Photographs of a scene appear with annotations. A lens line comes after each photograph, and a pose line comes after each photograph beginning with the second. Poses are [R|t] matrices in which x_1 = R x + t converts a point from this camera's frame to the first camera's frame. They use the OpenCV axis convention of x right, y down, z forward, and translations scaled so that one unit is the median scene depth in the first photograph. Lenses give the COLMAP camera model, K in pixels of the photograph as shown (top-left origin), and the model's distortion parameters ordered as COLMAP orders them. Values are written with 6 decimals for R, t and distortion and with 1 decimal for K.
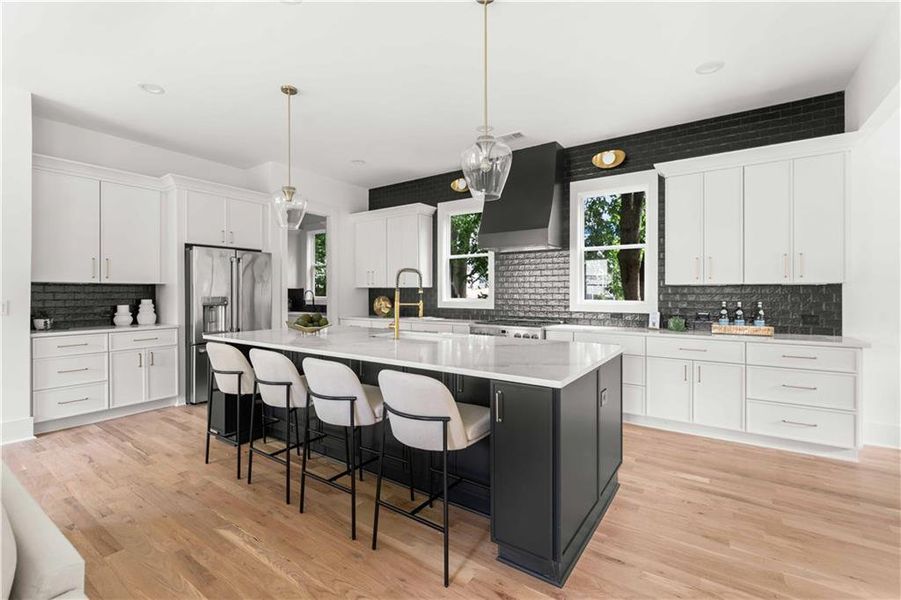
lens RADIAL K [[420.3, 0, 426.6], [0, 420.3, 290.7], [0, 0, 1]] dist [0.002689, -0.000082]
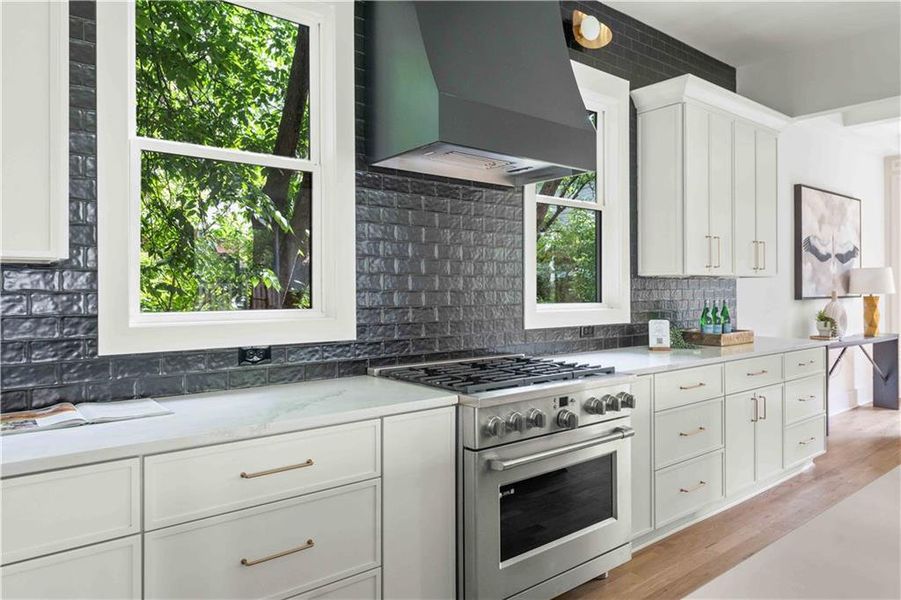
lens RADIAL K [[579.7, 0, 449.9], [0, 579.7, 293.2], [0, 0, 1]] dist [-0.004475, -0.000570]
pose [[0.246711, -0.003072, 0.969084, -0.289298], [0.002652, 0.999993, 0.002495, 0.007687], [-0.969085, 0.001954, 0.246718, 0.948271]]
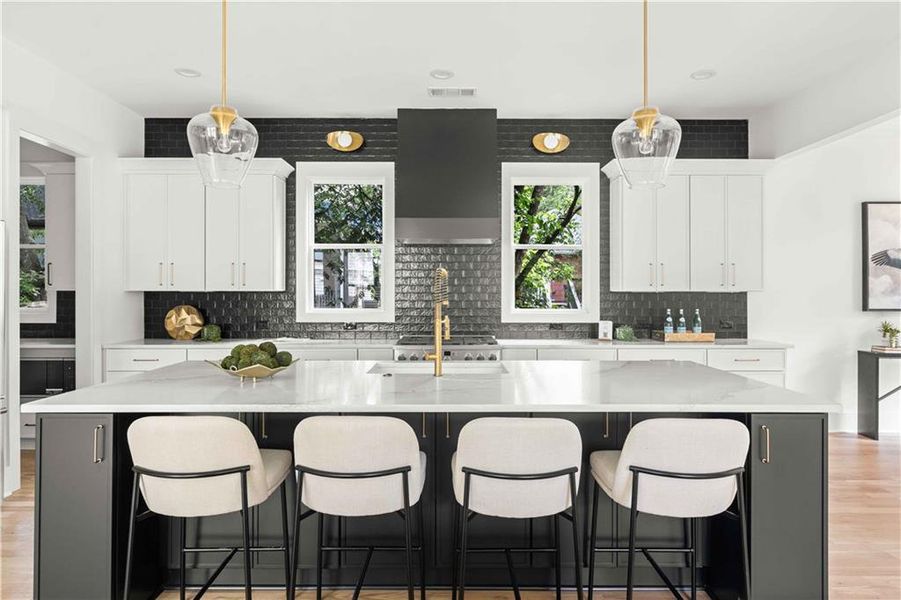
lens RADIAL K [[528.3, 0, 452.9], [0, 528.3, 294.5], [0, 0, 1]] dist [-0.005420, -0.003566]
pose [[0.790340, 0.007089, 0.612628, -0.358392], [-0.004320, 0.999973, -0.005997, 0.001131], [-0.612654, 0.002094, 0.790349, 0.267798]]
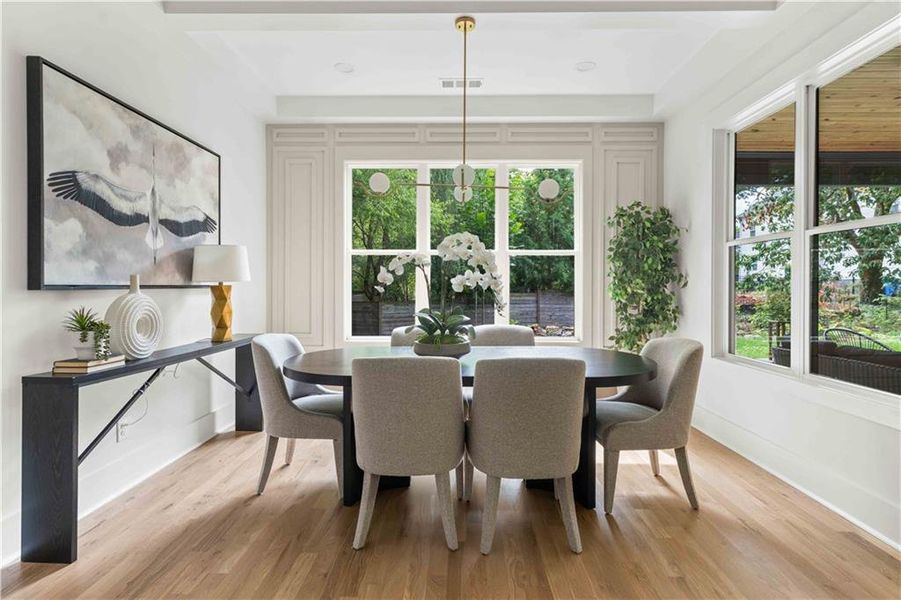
lens RADIAL K [[456.3, 0, 457.9], [0, 456.3, 288.4], [0, 0, 1]] dist [0.001073, -0.001389]
pose [[-0.609050, -0.004393, 0.793120, 0.337170], [-0.005491, 0.999984, 0.001322, 0.020389], [-0.793113, -0.003550, -0.609064, 0.533449]]
